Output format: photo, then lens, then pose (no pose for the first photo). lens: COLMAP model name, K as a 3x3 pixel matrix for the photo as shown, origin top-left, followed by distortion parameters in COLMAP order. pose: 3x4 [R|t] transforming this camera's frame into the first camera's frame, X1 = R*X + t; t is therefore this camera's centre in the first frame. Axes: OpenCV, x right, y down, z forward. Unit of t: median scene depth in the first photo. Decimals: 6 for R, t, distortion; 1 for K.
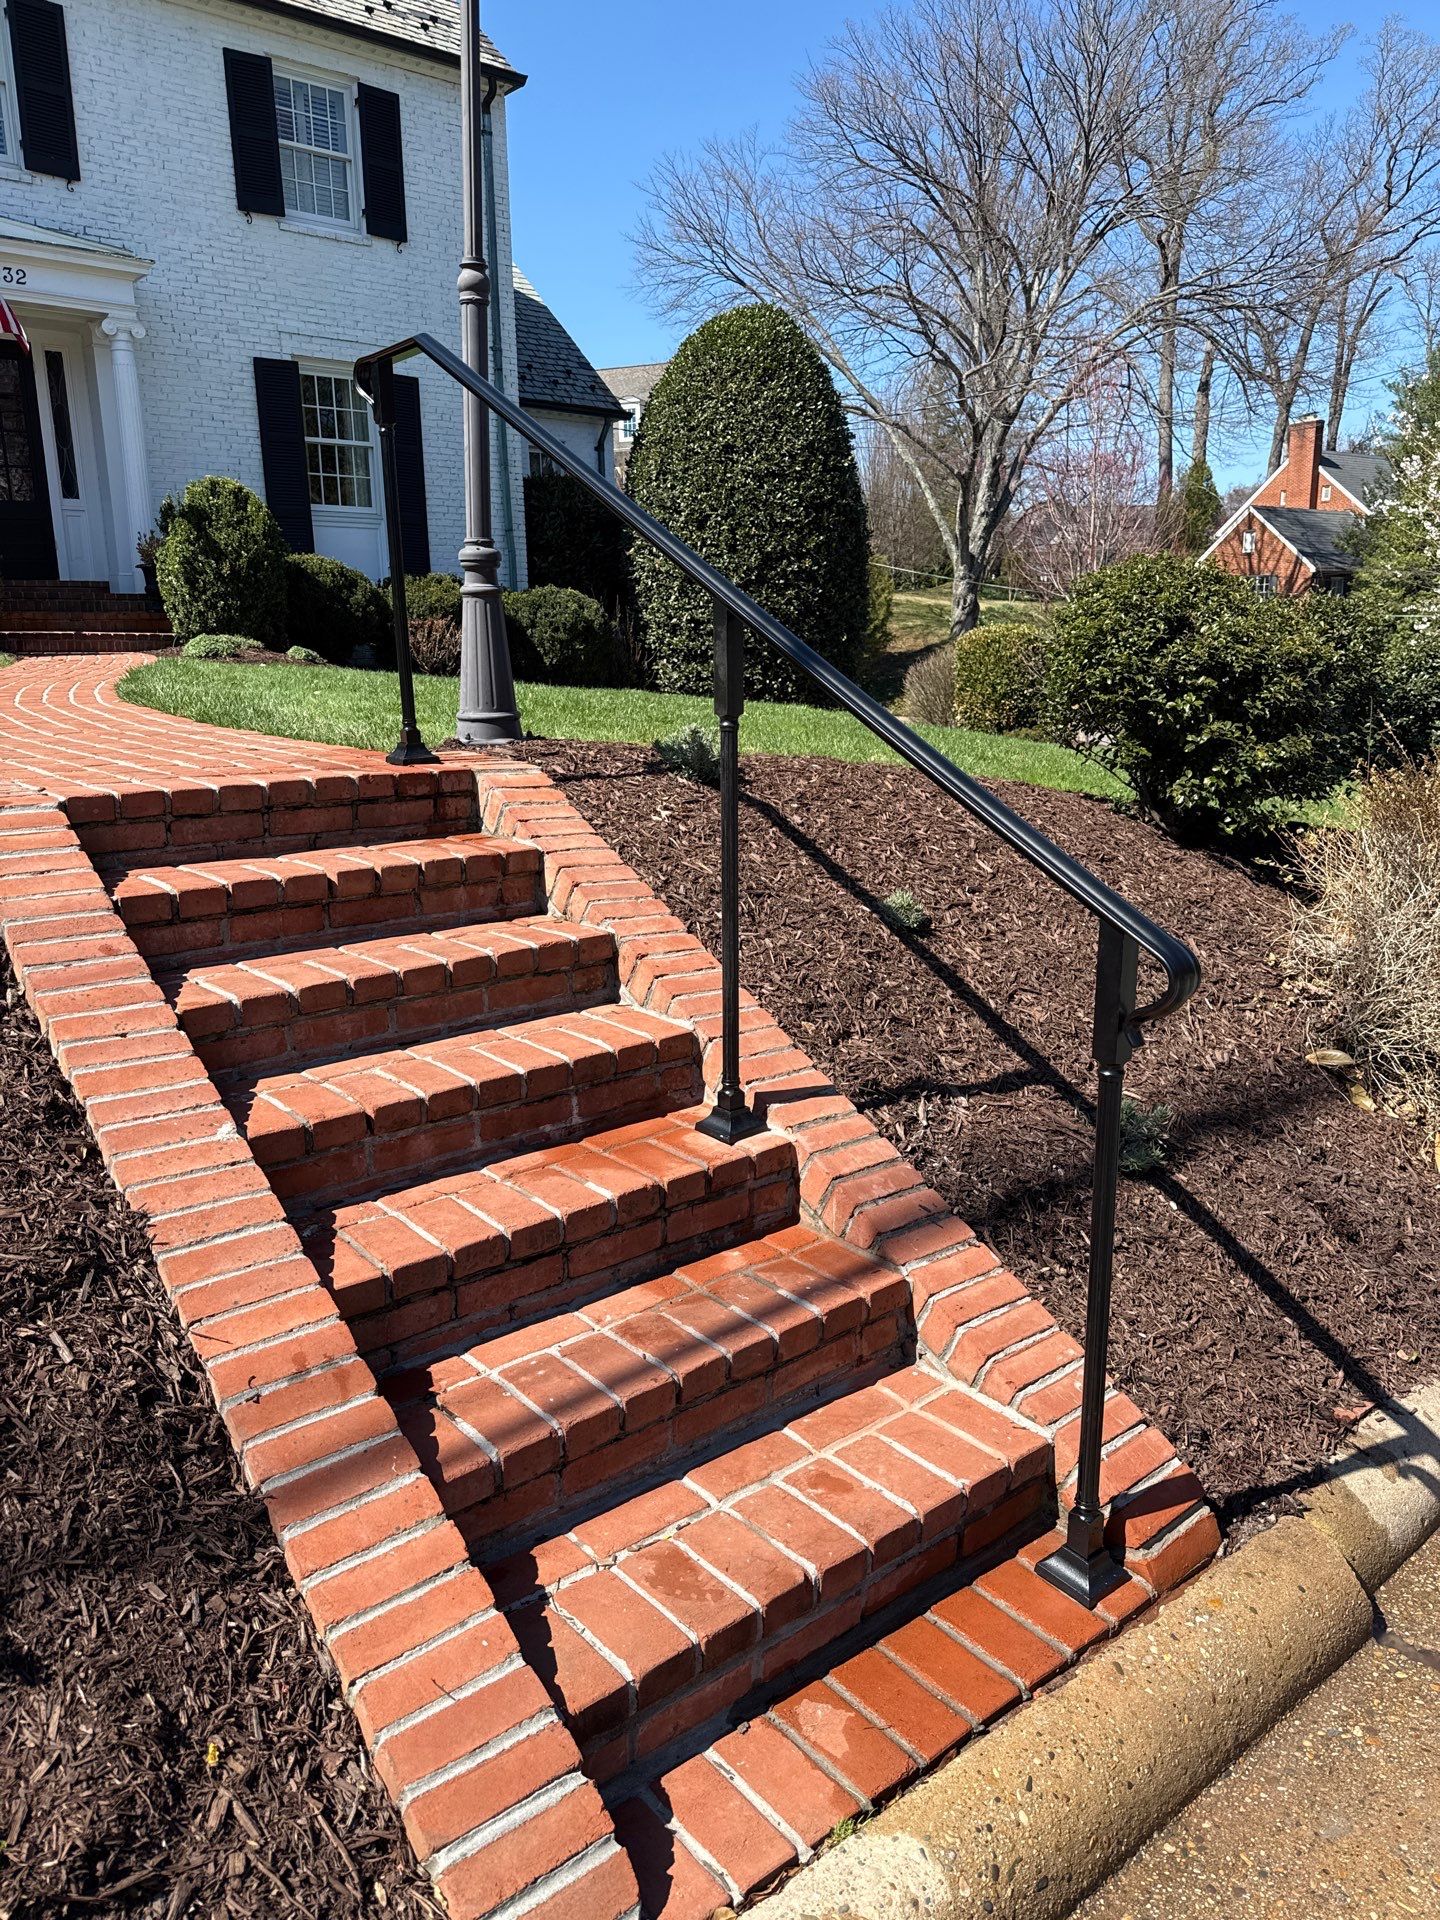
lens RADIAL K [[1357.5, 0, 717.6], [0, 1357.5, 955.2], [0, 0, 1]] dist [0.029352, -0.038928]
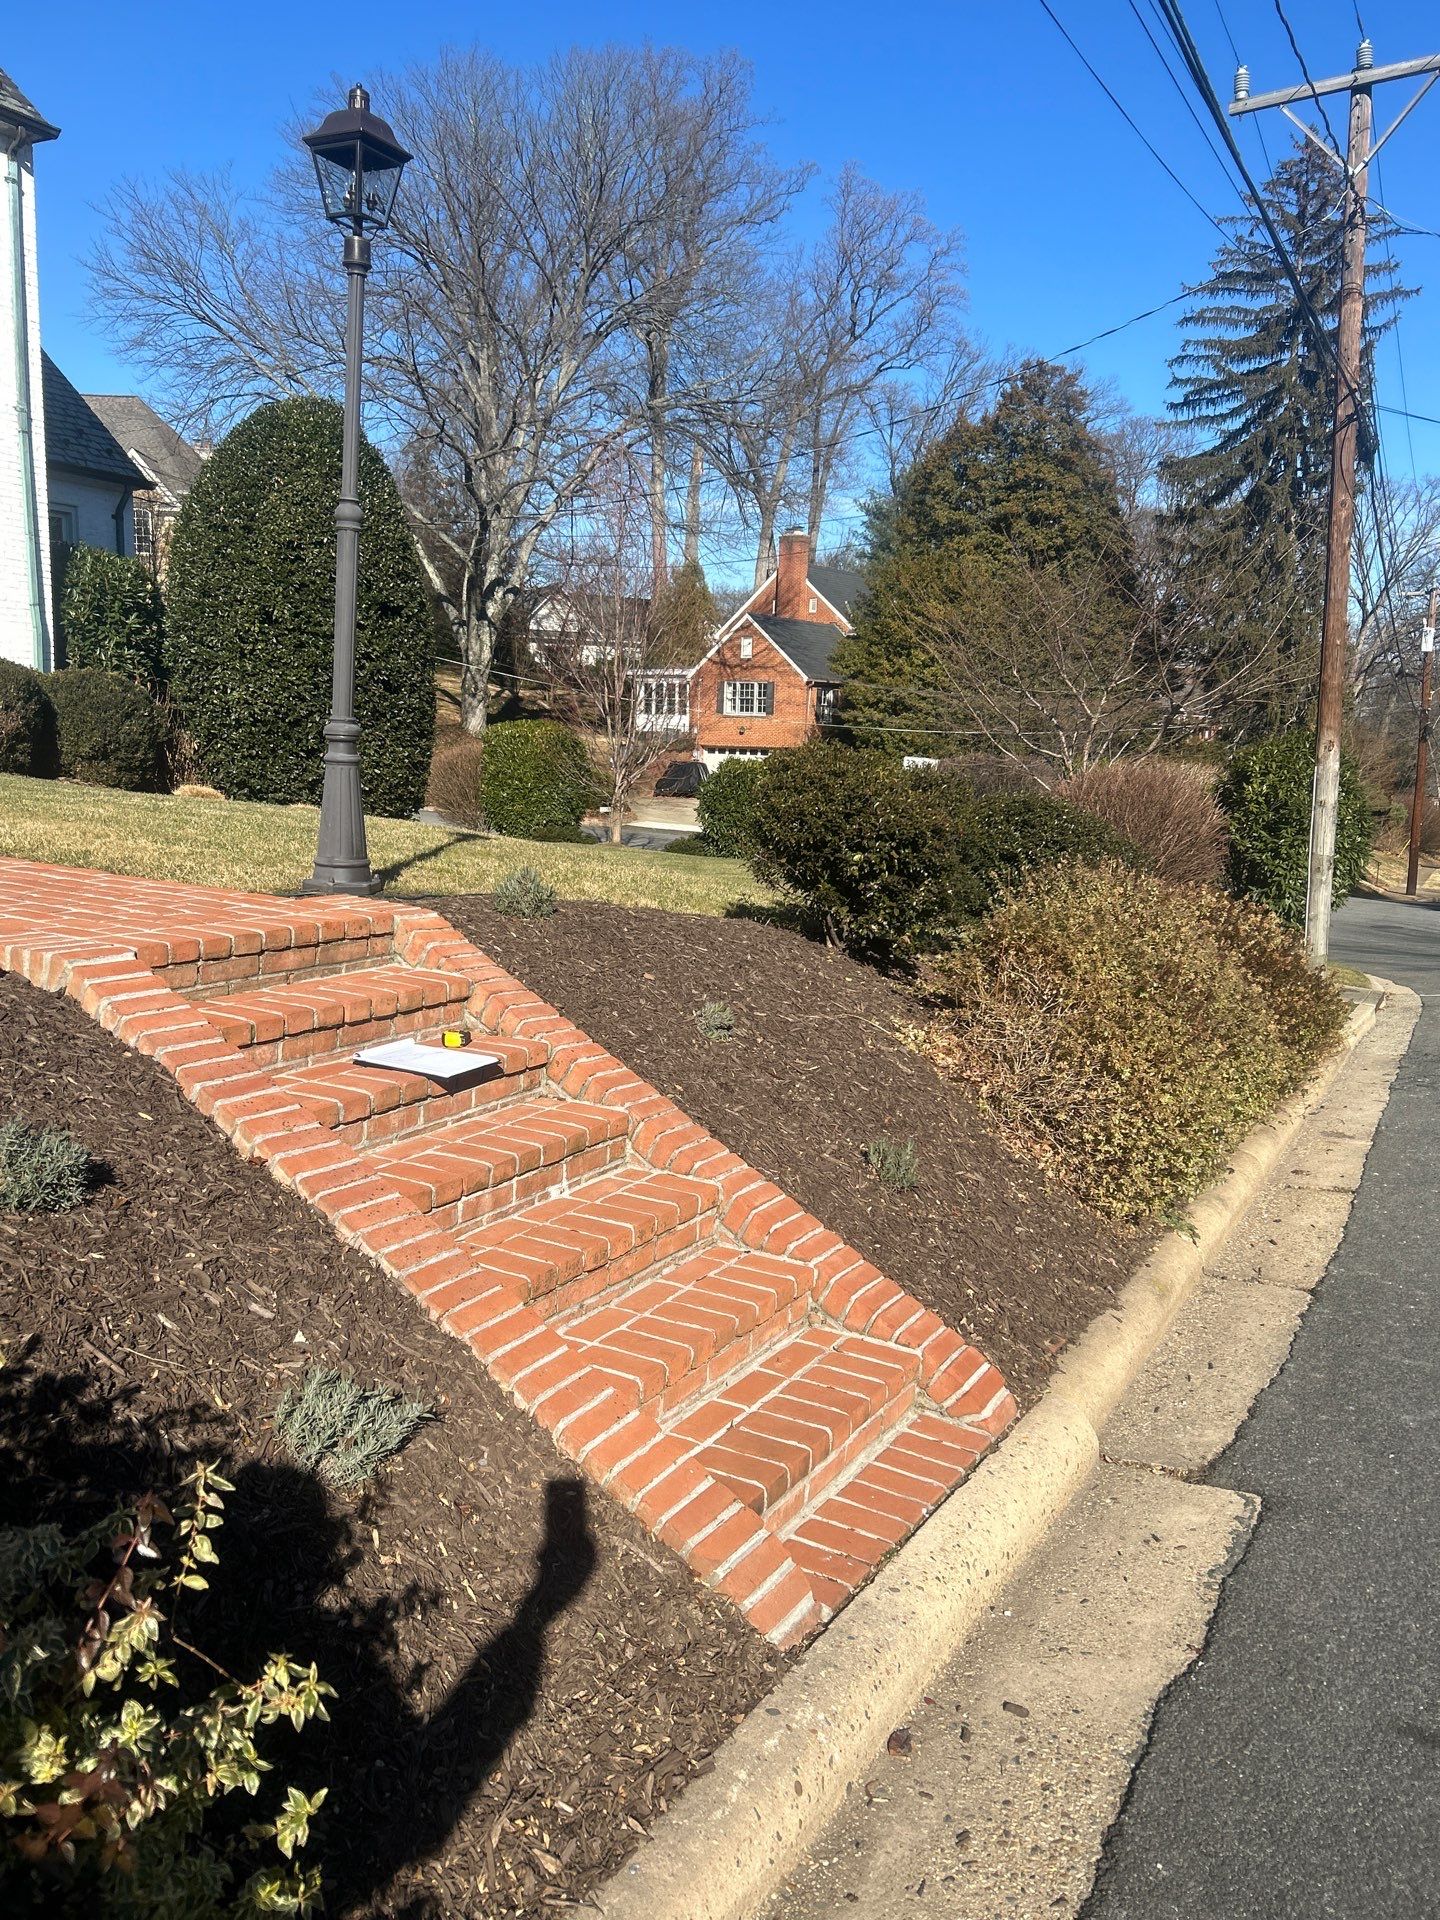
lens RADIAL K [[1513.6, 0, 733.2], [0, 1513.6, 962.9], [0, 0, 1]] dist [0.042495, -0.034278]
pose [[0.931663, -0.012842, 0.363097, -0.396941], [0.036978, 0.997537, -0.059600, -0.000114], [-0.361438, 0.068954, 0.929843, -0.391503]]
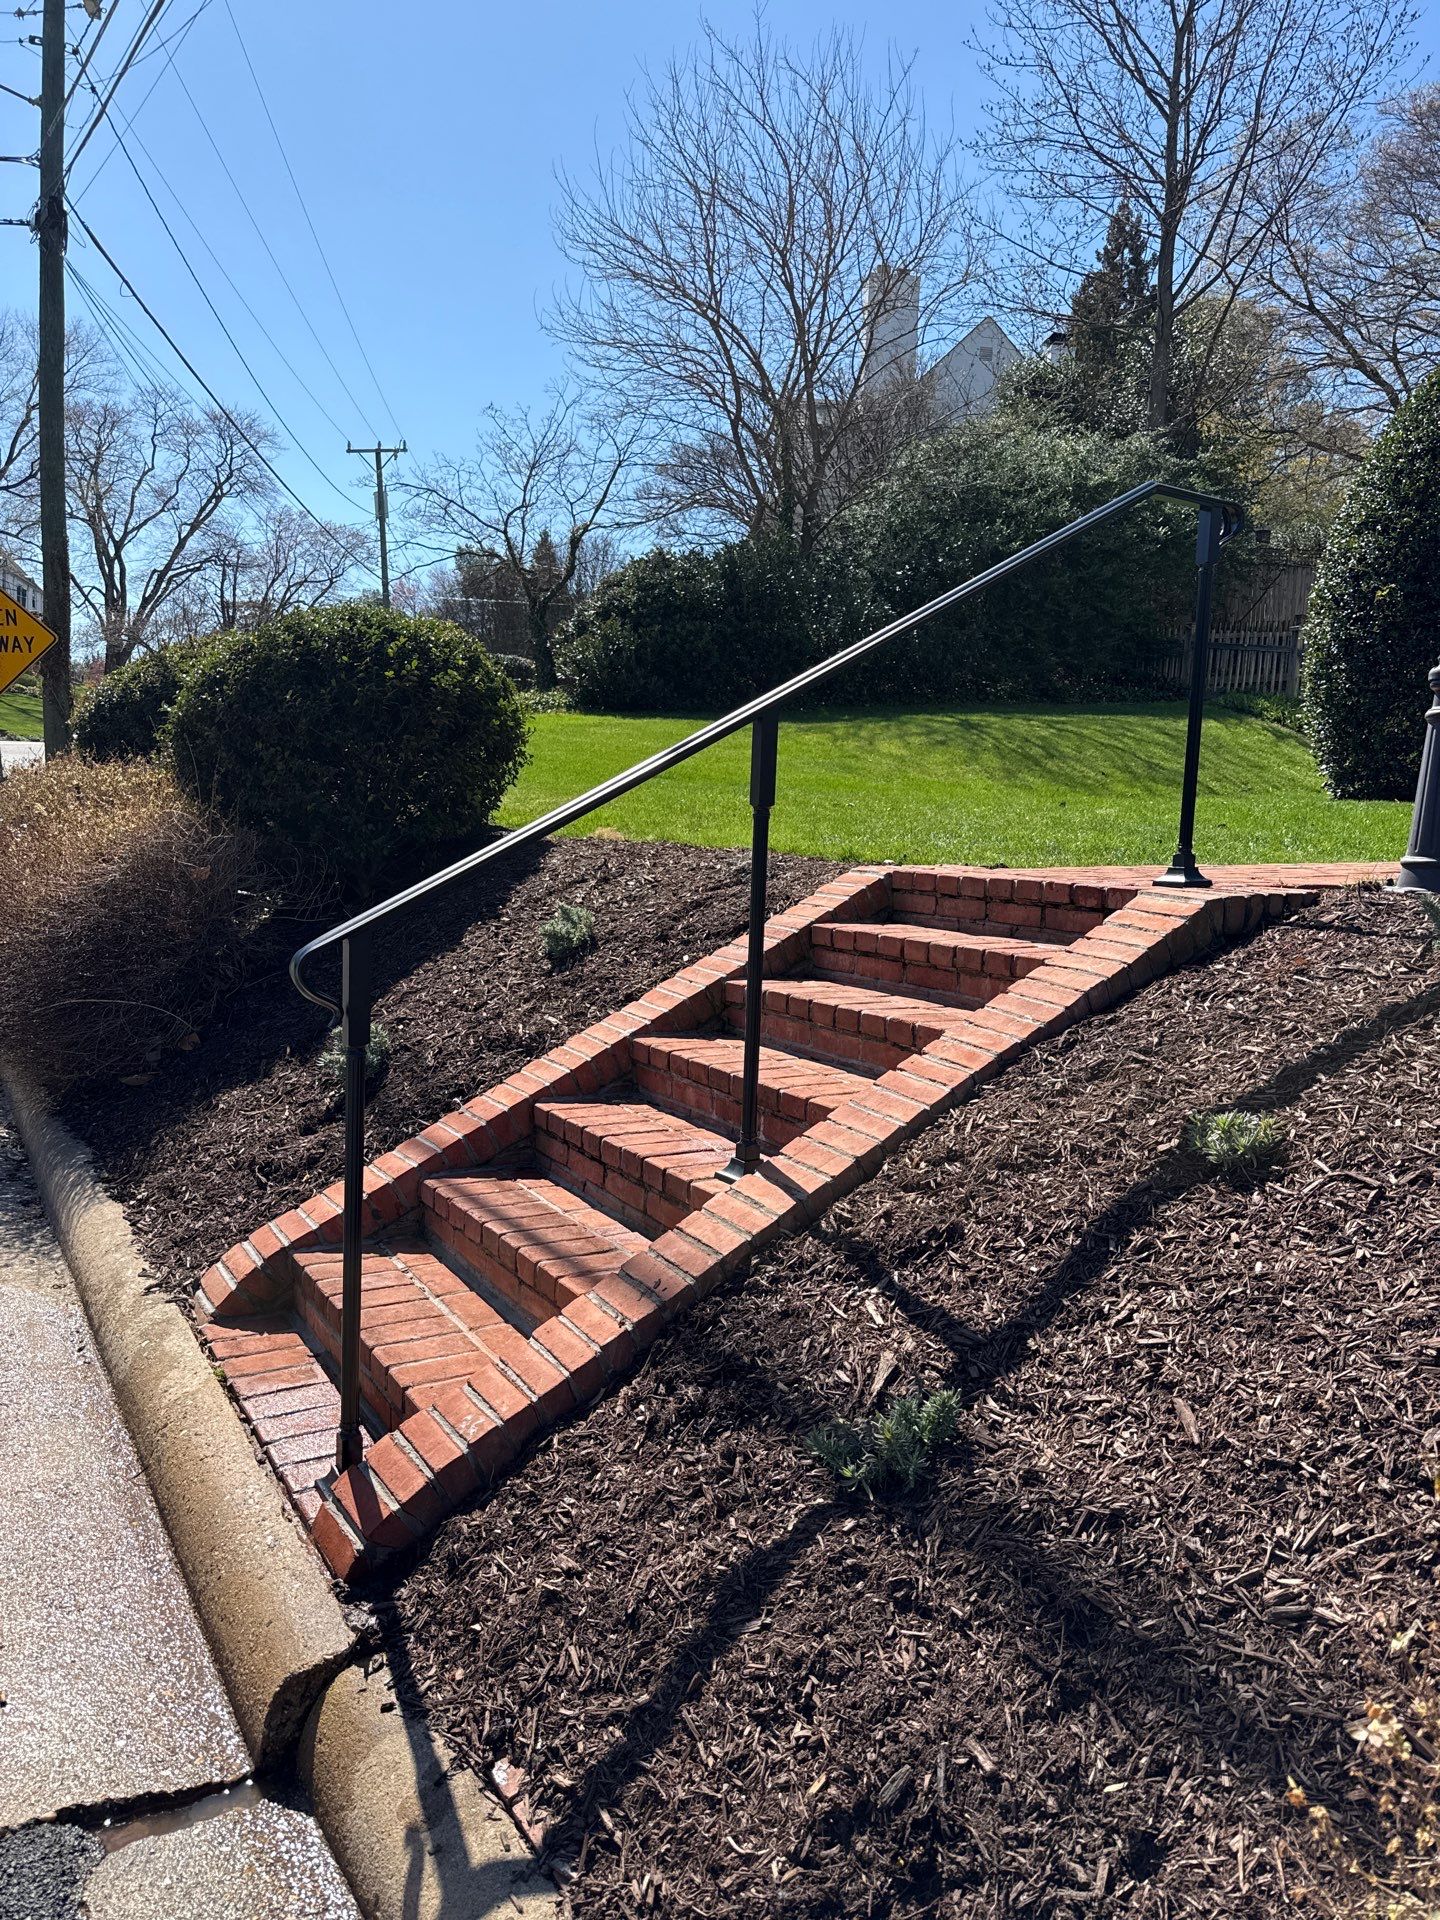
lens RADIAL K [[1357.5, 0, 723.9], [0, 1357.5, 964.7], [0, 0, 1]] dist [0.029352, -0.038928]
pose [[-0.131399, 0.114891, -0.984649, 0.856726], [-0.260505, 0.954351, 0.146119, -0.153633], [0.956489, 0.275706, -0.095471, 0.830955]]
